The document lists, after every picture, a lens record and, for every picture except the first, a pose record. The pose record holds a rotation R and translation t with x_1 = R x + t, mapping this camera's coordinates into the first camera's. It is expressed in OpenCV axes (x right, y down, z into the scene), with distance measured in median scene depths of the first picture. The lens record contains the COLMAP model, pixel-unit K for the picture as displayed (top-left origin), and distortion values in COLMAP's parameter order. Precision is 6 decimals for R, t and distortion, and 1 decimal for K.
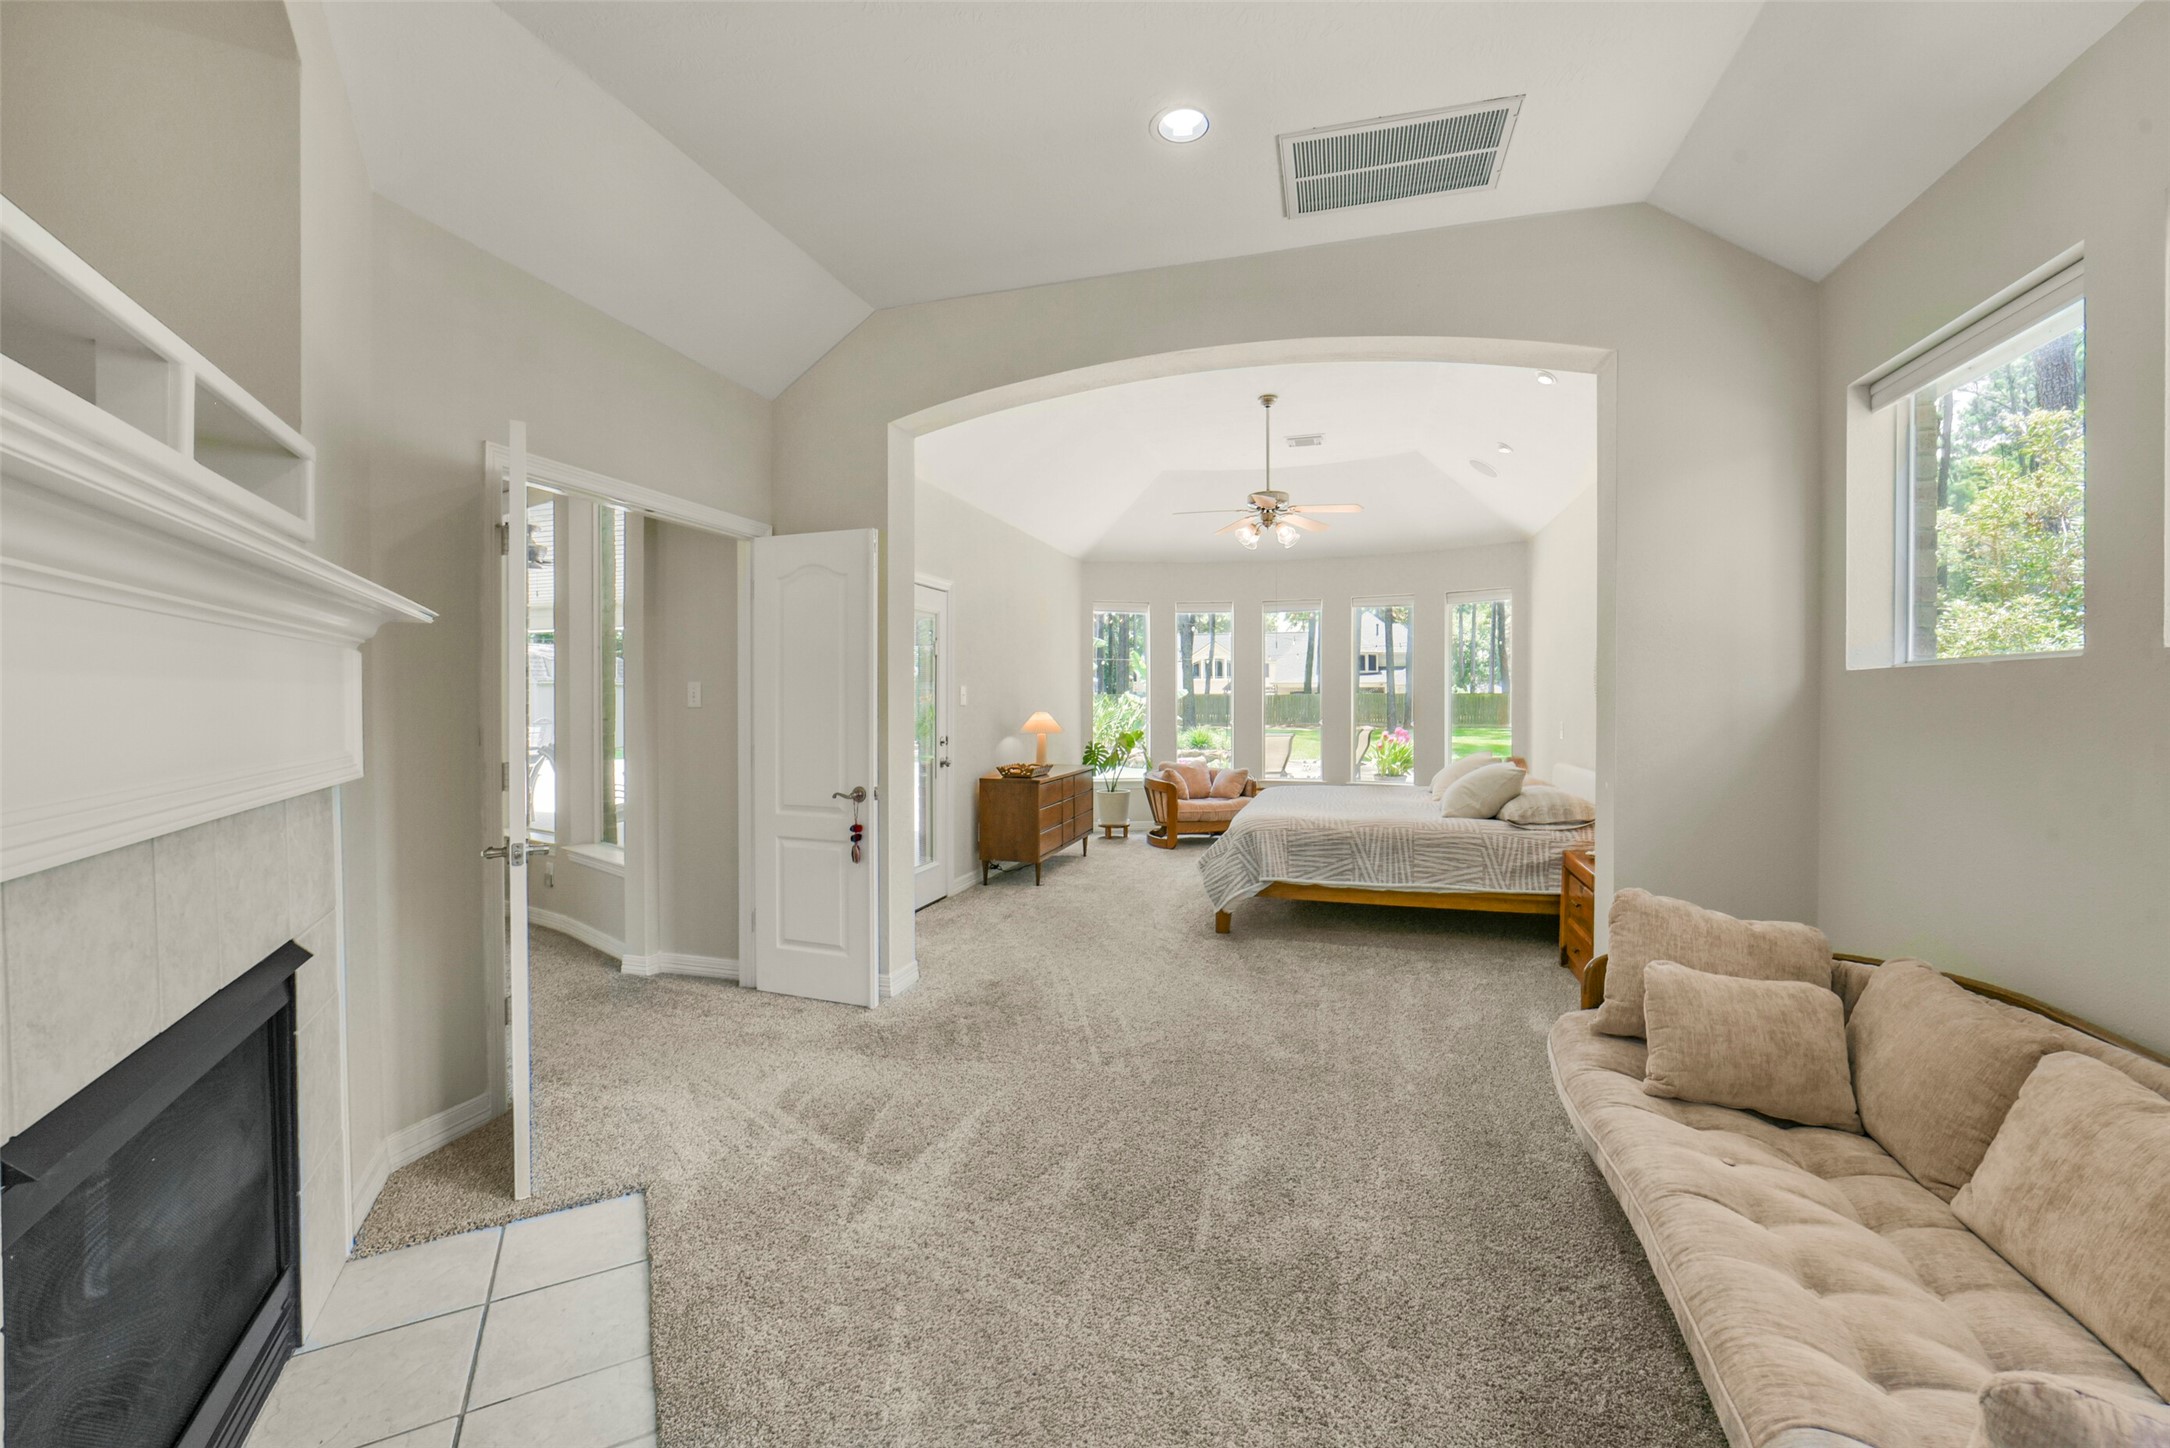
lens RADIAL K [[842.9, 0, 1091.3], [0, 842.9, 708.6], [0, 0, 1]] dist [-0.020788, 0.000050]
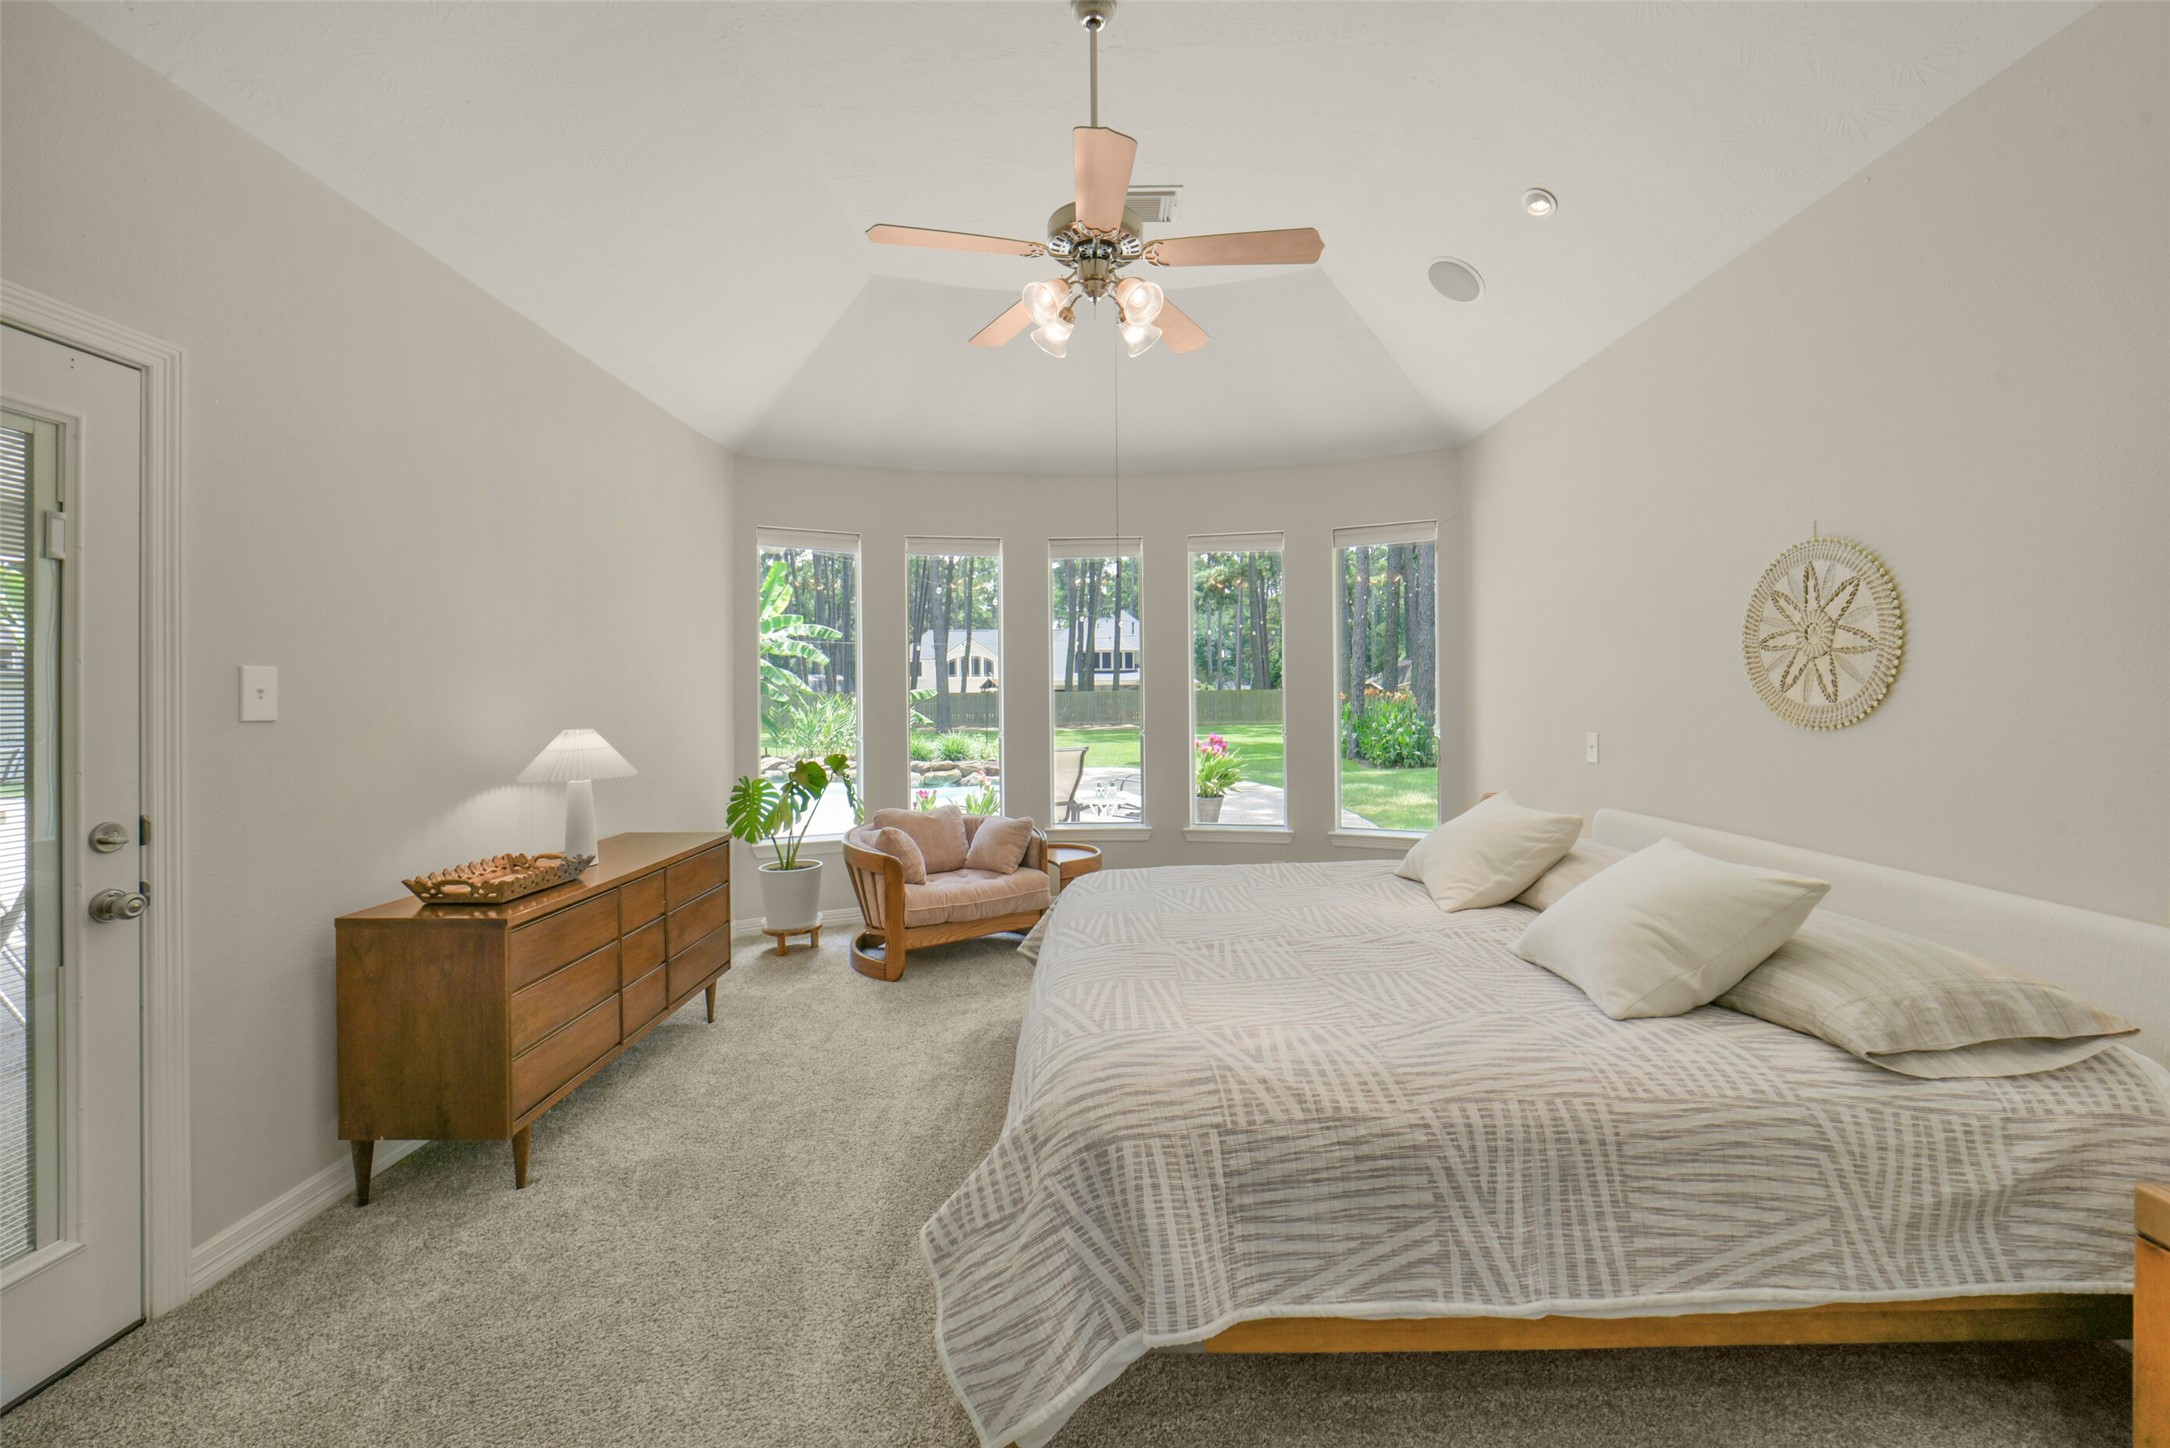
lens RADIAL K [[842.9, 0, 1106.6], [0, 842.9, 681.3], [0, 0, 1]] dist [-0.020788, 0.000050]
pose [[0.953833, -0.003138, 0.300321, 0.060076], [0.012485, 0.999495, -0.029211, -0.004750], [-0.300077, 0.031612, 0.953391, 0.416017]]
